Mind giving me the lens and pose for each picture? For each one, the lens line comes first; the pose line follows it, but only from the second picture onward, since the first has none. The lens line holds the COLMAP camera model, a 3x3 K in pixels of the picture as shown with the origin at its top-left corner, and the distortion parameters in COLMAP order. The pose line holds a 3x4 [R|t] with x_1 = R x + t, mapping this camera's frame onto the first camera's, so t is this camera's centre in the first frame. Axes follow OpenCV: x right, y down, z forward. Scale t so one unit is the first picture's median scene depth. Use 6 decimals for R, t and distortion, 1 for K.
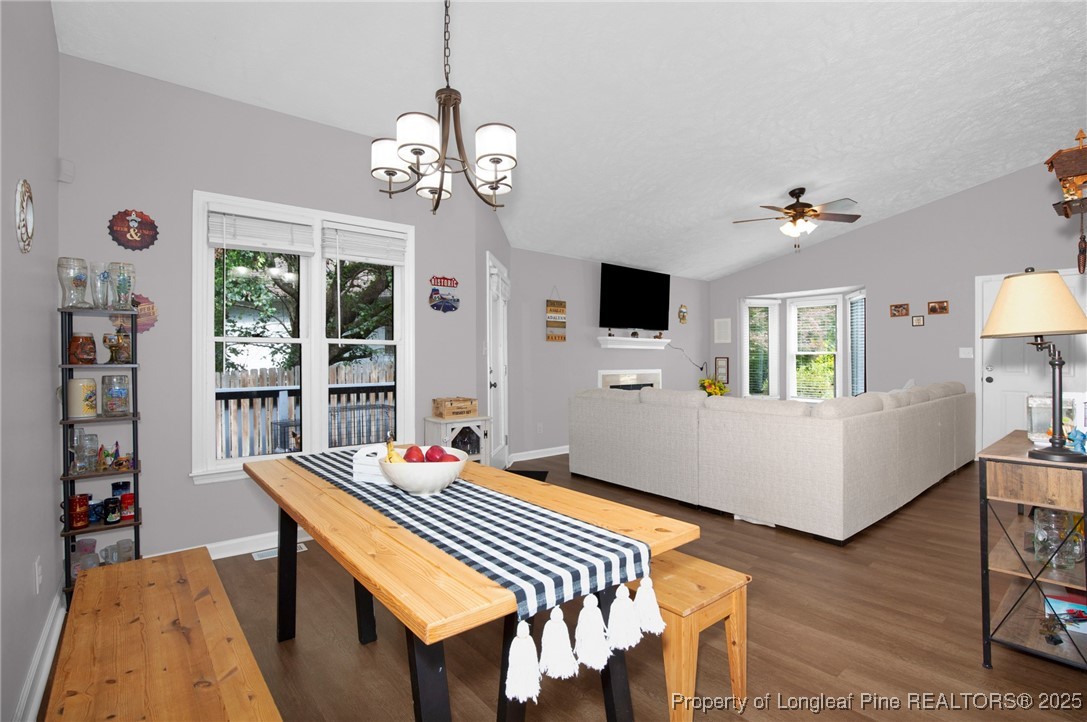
lens RADIAL K [[492.6, 0, 529.5], [0, 492.6, 359.6], [0, 0, 1]] dist [-0.059245, 0.012208]
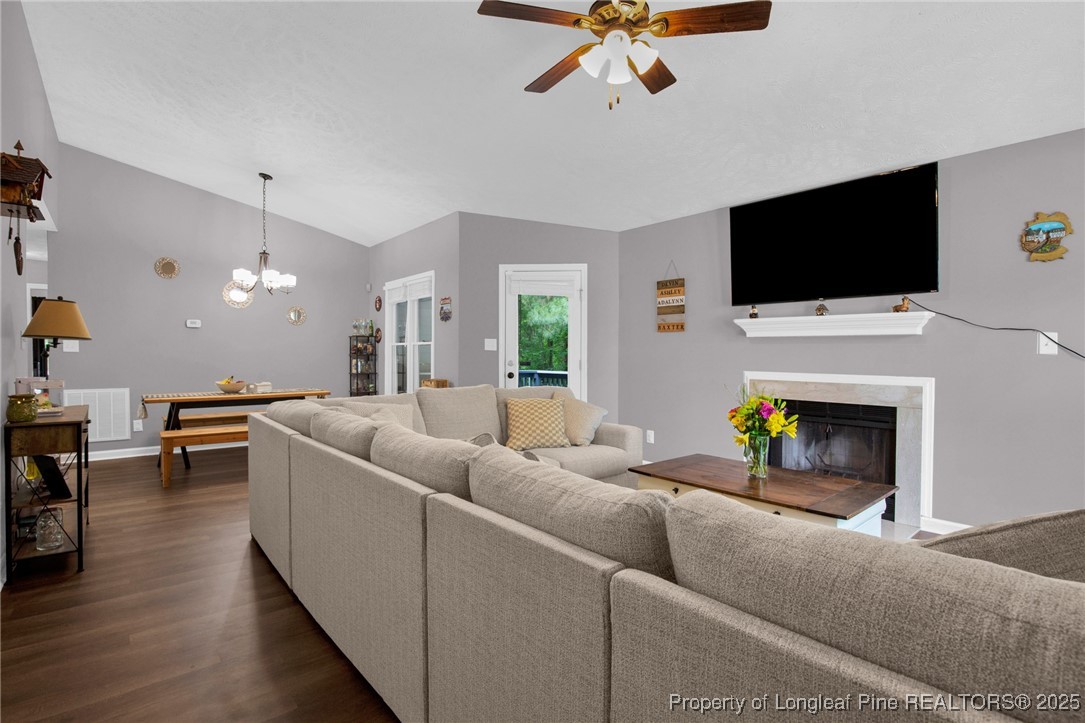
lens RADIAL K [[517.9, 0, 563.1], [0, 517.9, 360.4], [0, 0, 1]] dist [-0.030827, 0.000290]
pose [[0.055836, 0.014959, -0.998328, 0.863451], [-0.005189, 0.999879, 0.014692, -0.002380], [0.998426, 0.004360, 0.055906, 0.777291]]
